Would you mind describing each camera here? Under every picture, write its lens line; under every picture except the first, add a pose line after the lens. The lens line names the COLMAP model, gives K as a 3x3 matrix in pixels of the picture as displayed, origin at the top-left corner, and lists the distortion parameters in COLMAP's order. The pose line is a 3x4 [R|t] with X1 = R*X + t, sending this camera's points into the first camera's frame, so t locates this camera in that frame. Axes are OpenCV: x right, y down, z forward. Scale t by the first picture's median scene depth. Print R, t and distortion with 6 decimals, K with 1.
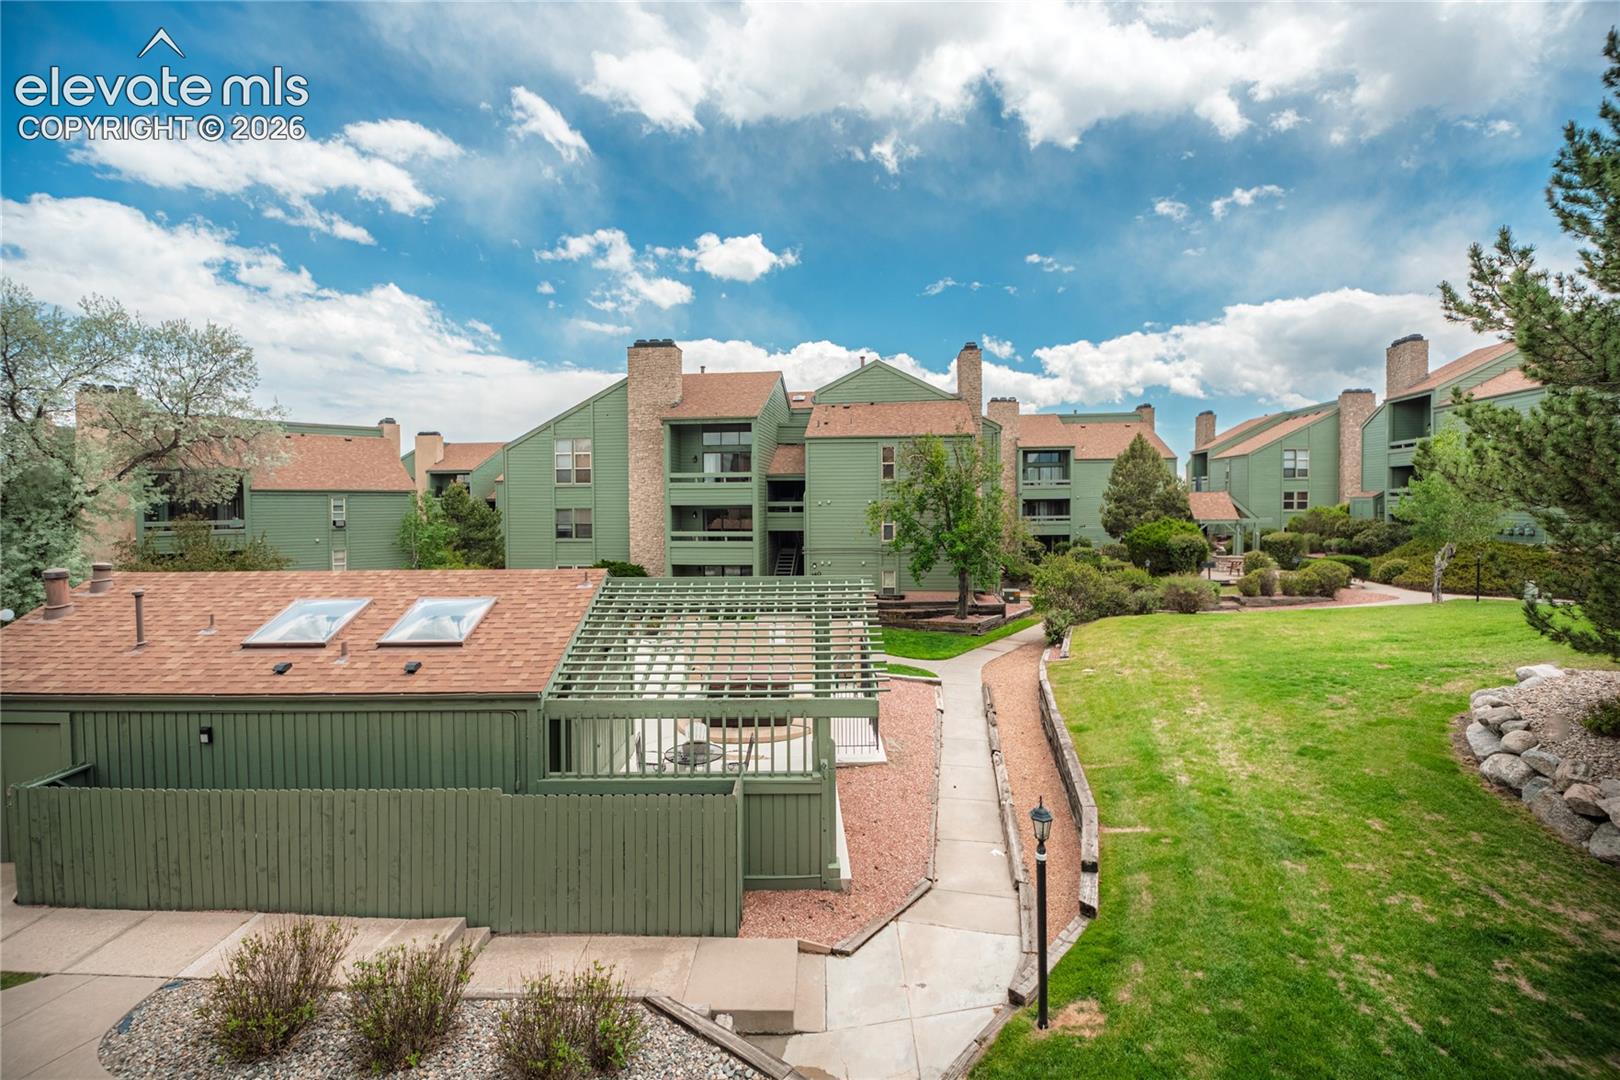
lens RADIAL K [[695.5, 0, 816.2], [0, 695.5, 519.7], [0, 0, 1]] dist [0.023913, -0.023350]
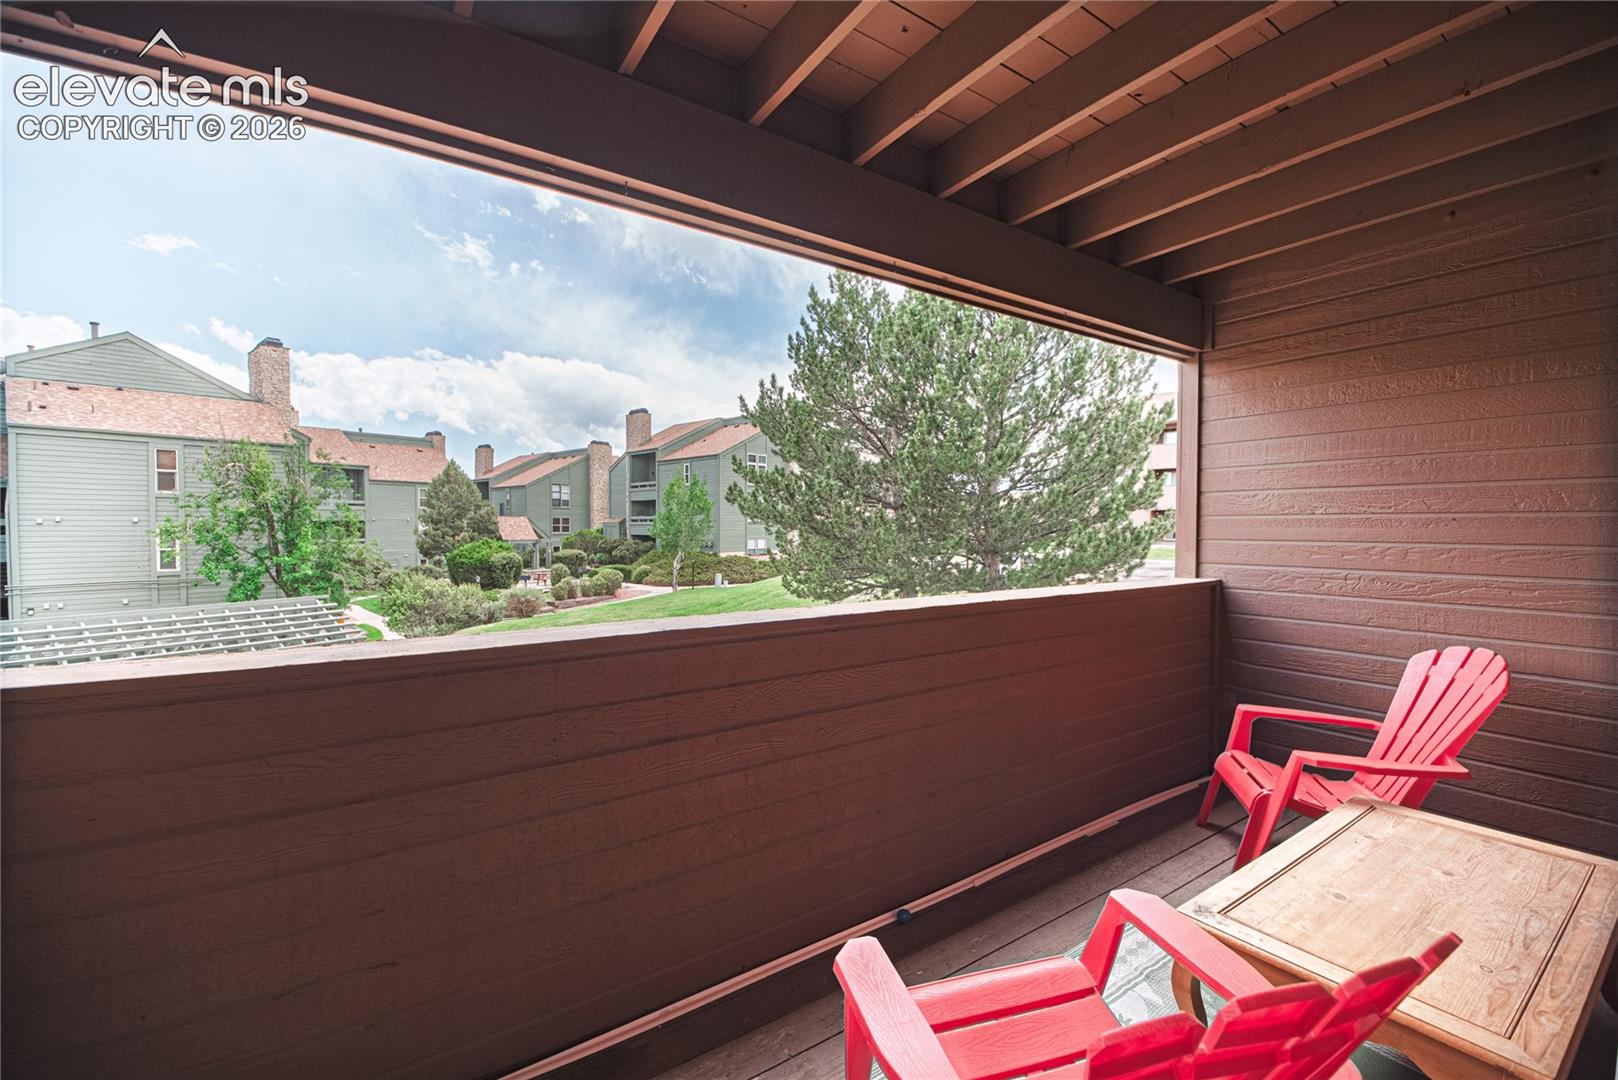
lens RADIAL K [[667.9, 0, 809.0], [0, 667.9, 540.0], [0, 0, 1]] dist [0.021225, -0.020411]
pose [[0.533130, -0.010284, 0.845971, -0.143706], [0.016112, 0.999868, 0.002001, 0.006571], [-0.845880, 0.012563, 0.533225, -0.008564]]
